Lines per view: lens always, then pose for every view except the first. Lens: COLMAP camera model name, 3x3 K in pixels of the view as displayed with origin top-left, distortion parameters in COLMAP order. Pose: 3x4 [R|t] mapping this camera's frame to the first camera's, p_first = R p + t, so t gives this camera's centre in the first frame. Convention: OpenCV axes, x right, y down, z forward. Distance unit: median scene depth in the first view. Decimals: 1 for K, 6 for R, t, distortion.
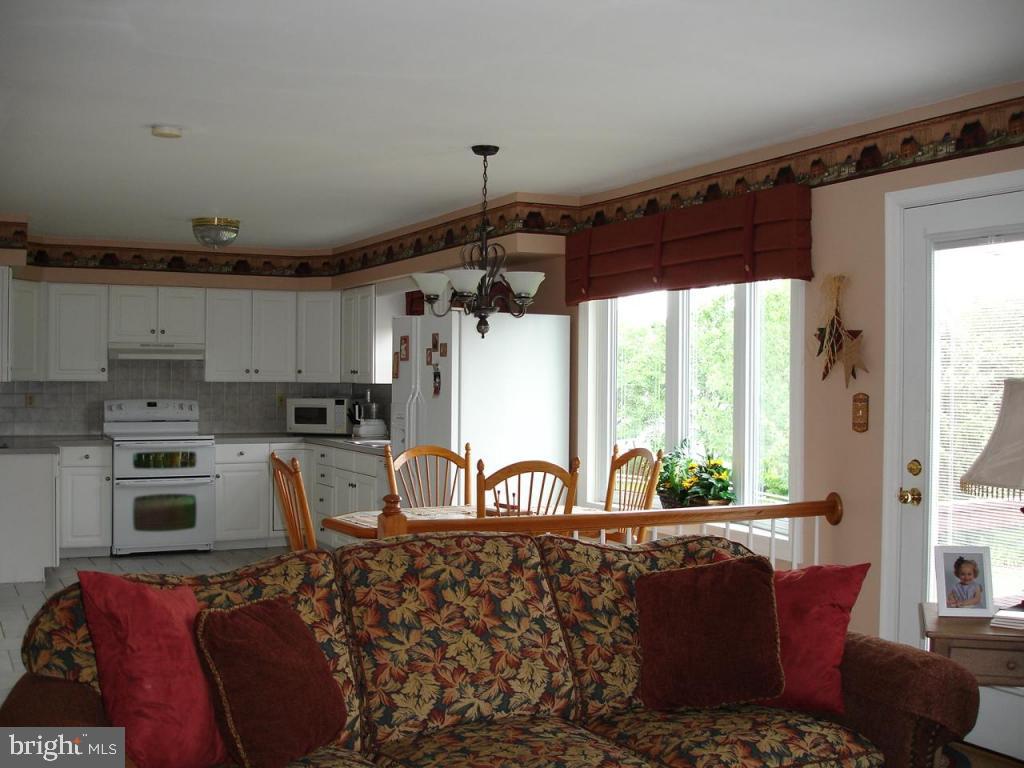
lens RADIAL K [[1215.9, 0, 512.0], [0, 1215.9, 384.0], [0, 0, 1]] dist [-0.002543, -0.369243]
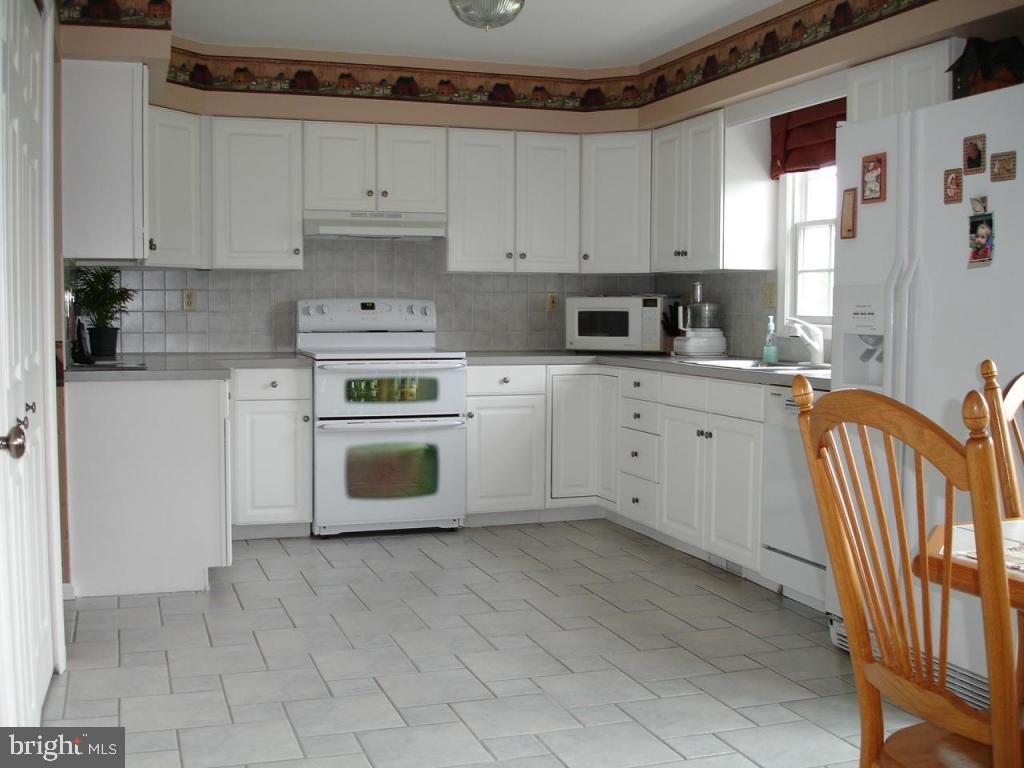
lens RADIAL K [[1215.9, 0, 512.0], [0, 1215.9, 384.0], [0, 0, 1]] dist [-0.002543, -0.369243]
pose [[0.990608, 0.006507, -0.136575, -0.129221], [0.001506, 0.998287, 0.058481, 0.020889], [0.136721, -0.058137, 0.988902, 0.353624]]
